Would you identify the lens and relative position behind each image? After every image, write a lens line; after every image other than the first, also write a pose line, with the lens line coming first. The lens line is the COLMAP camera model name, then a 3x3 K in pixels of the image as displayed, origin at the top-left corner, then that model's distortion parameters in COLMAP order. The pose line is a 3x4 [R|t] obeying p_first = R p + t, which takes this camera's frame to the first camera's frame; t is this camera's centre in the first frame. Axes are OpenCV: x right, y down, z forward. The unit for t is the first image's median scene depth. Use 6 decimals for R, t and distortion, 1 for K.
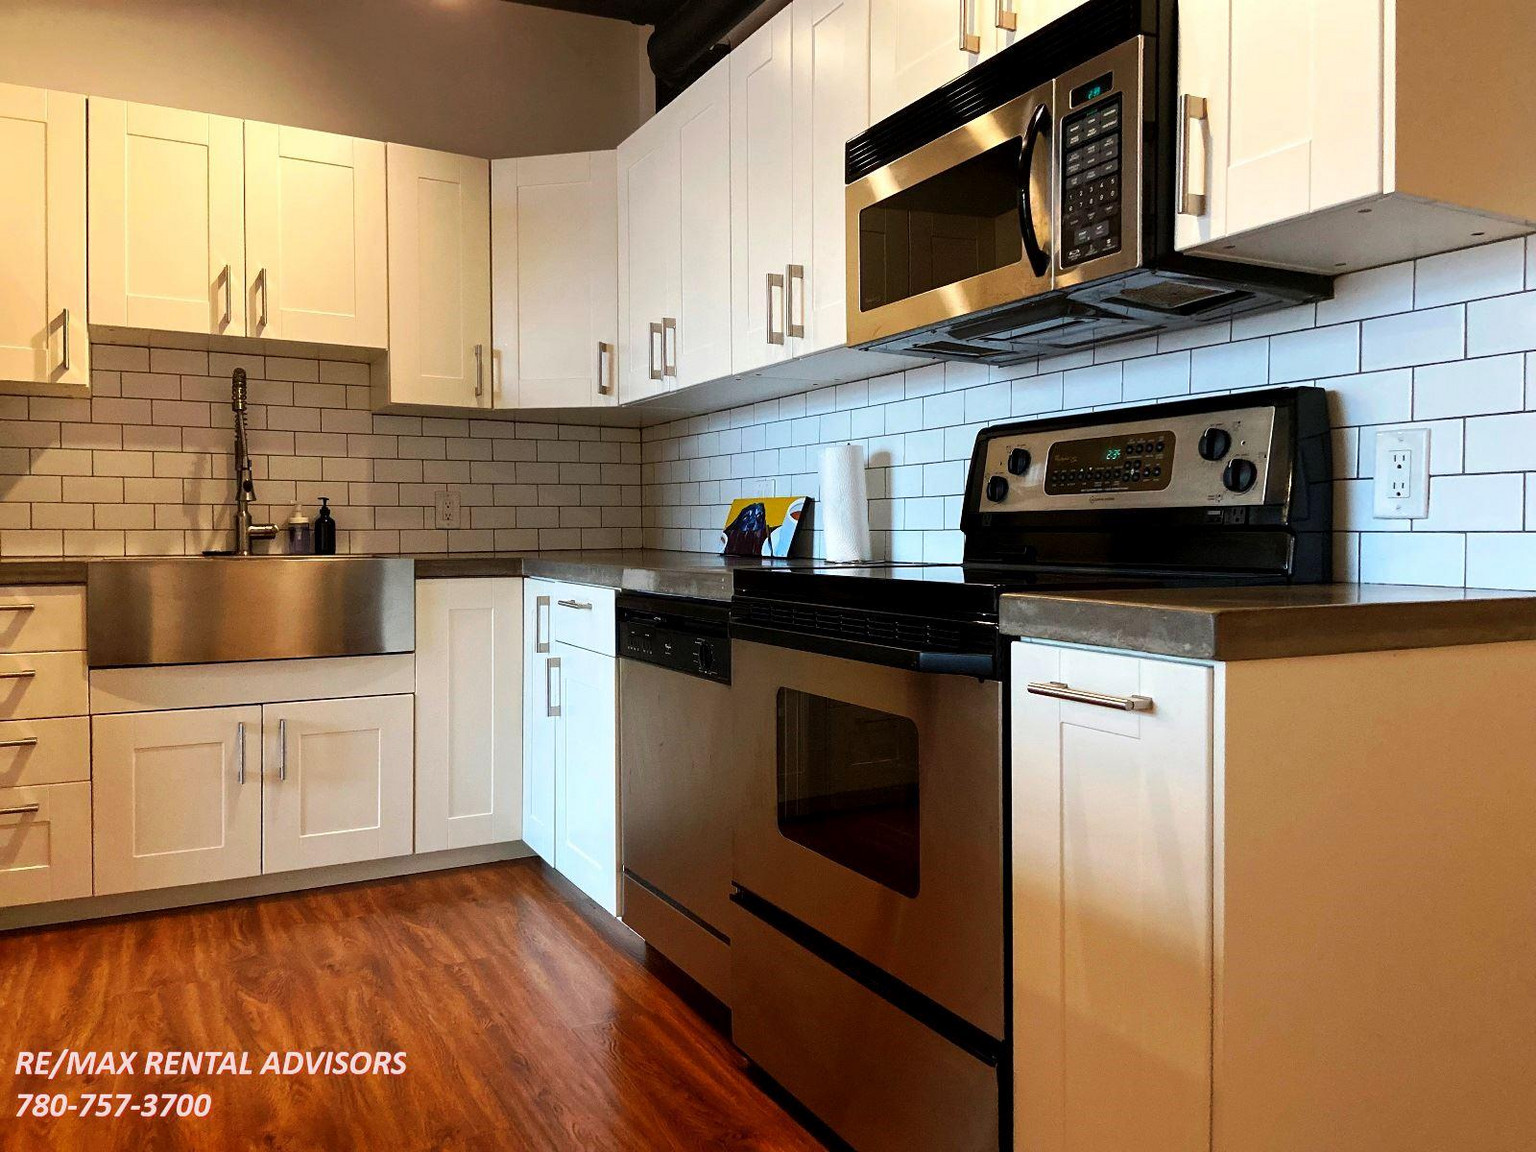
lens RADIAL K [[1137.5, 0, 761.5], [0, 1137.5, 573.5], [0, 0, 1]] dist [0.039019, -0.001782]
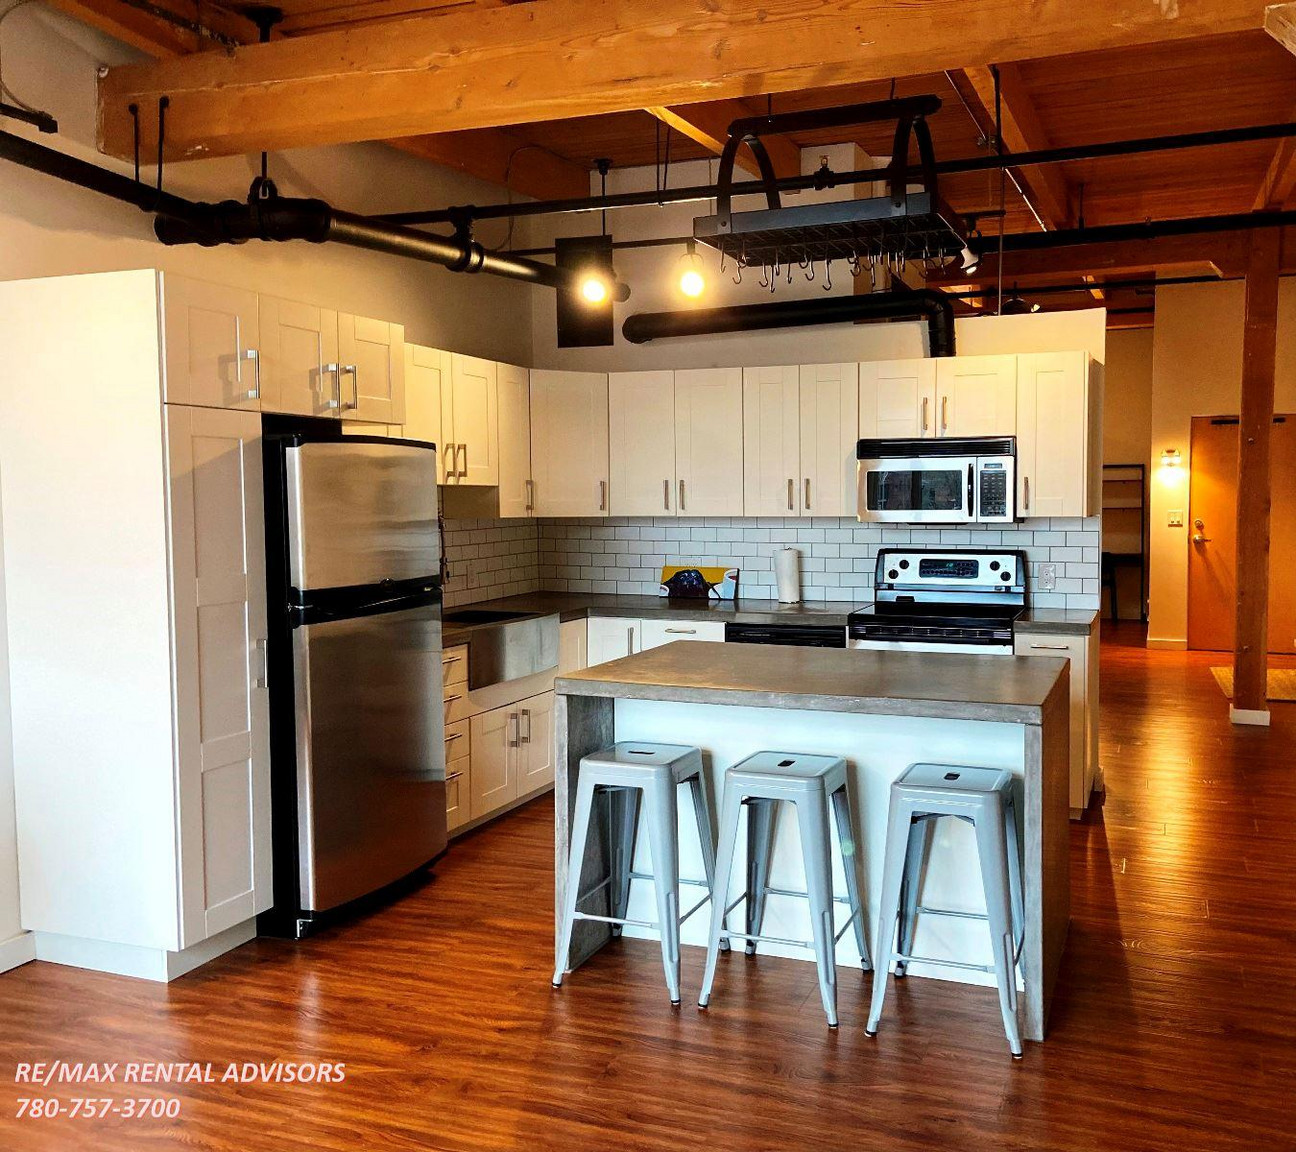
lens RADIAL K [[1317.9, 0, 649.5], [0, 1317.9, 573.9], [0, 0, 1]] dist [-0.020768, 0.000000]
pose [[0.761206, -0.058409, 0.645874, -1.681504], [0.031795, 0.998099, 0.052790, -0.196369], [-0.647730, -0.019648, 0.761617, -0.720596]]
